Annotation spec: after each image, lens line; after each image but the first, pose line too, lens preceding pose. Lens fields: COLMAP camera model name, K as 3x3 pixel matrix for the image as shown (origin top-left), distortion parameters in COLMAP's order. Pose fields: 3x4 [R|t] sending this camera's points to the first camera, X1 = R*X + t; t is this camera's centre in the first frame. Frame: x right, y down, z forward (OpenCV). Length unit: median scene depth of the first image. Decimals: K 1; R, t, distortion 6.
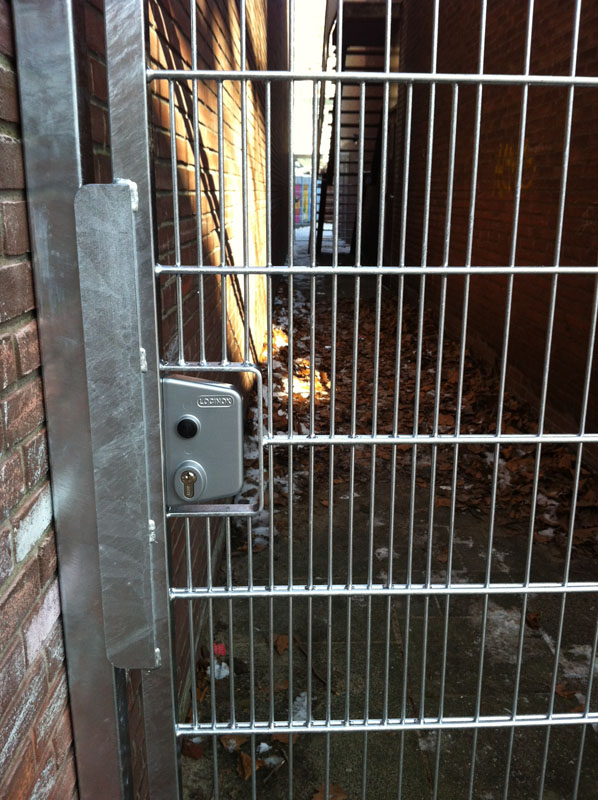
lens RADIAL K [[743.0, 0, 301.9], [0, 743.0, 398.2], [0, 0, 1]] dist [0.001104, 0.000000]
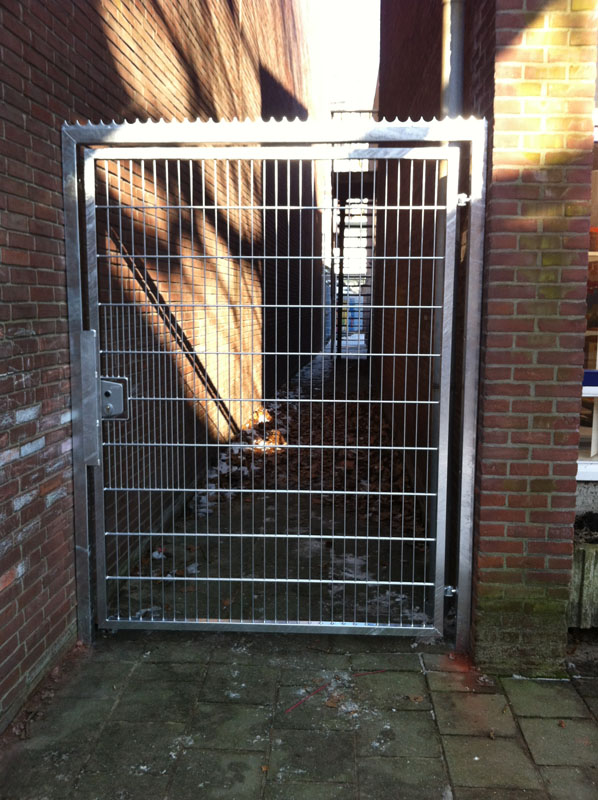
lens RADIAL K [[743.0, 0, 298.3], [0, 743.0, 400.3], [0, 0, 1]] dist [0.001104, 0.000000]
pose [[0.996789, 0.006879, -0.079777, 1.139353], [-0.017595, 0.990768, -0.134424, 0.577975], [0.078116, 0.135396, 0.987707, -2.700219]]
